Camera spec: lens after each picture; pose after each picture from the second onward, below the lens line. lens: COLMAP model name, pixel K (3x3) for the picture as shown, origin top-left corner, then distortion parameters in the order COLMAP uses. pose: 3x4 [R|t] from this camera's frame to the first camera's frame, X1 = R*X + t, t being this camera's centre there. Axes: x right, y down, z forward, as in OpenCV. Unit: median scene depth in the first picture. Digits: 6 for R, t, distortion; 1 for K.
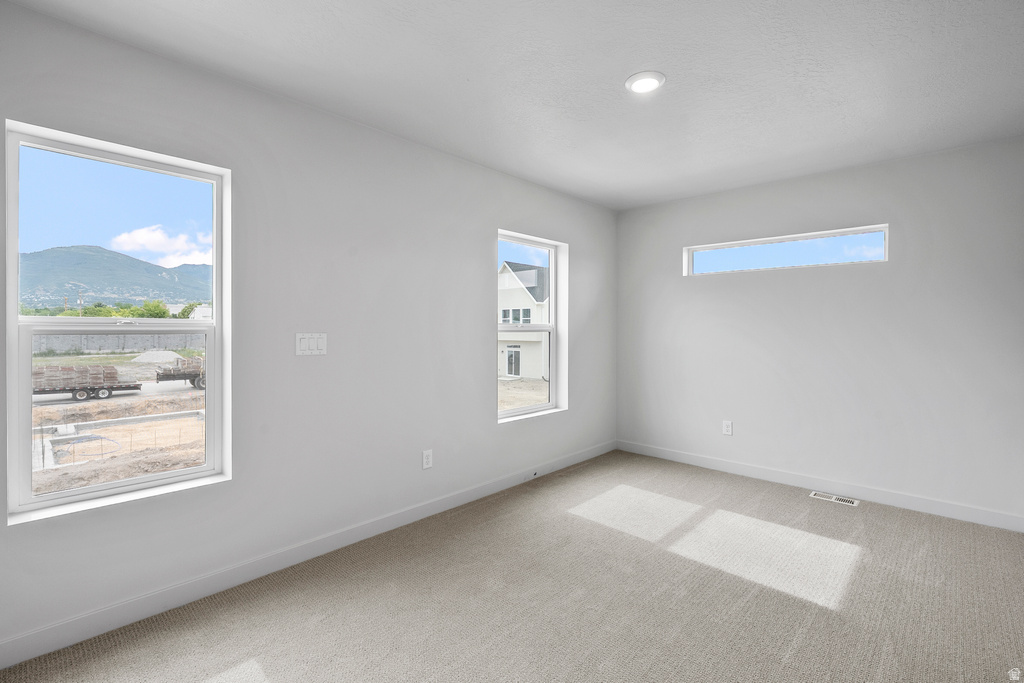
lens RADIAL K [[461.7, 0, 509.9], [0, 461.7, 334.7], [0, 0, 1]] dist [-0.002398, -0.000067]
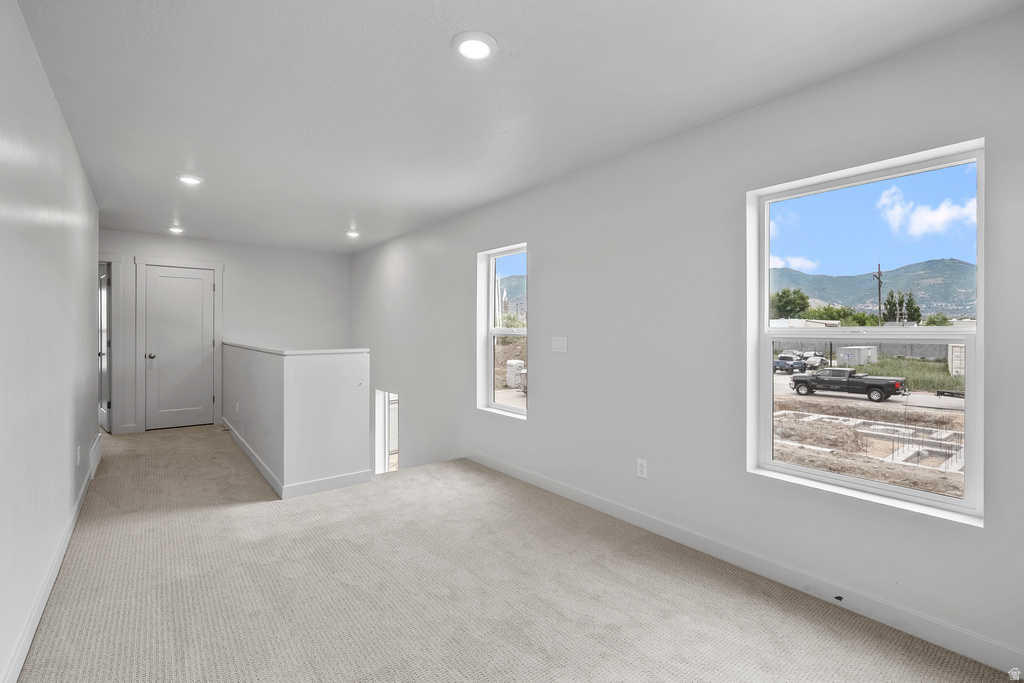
lens RADIAL K [[461.7, 0, 509.9], [0, 461.7, 334.7], [0, 0, 1]] dist [-0.002398, -0.000067]
pose [[-0.135387, -0.000927, -0.990792, 0.815454], [-0.016107, 0.999869, 0.001266, -0.007114], [0.990662, 0.016130, -0.135384, 0.851971]]
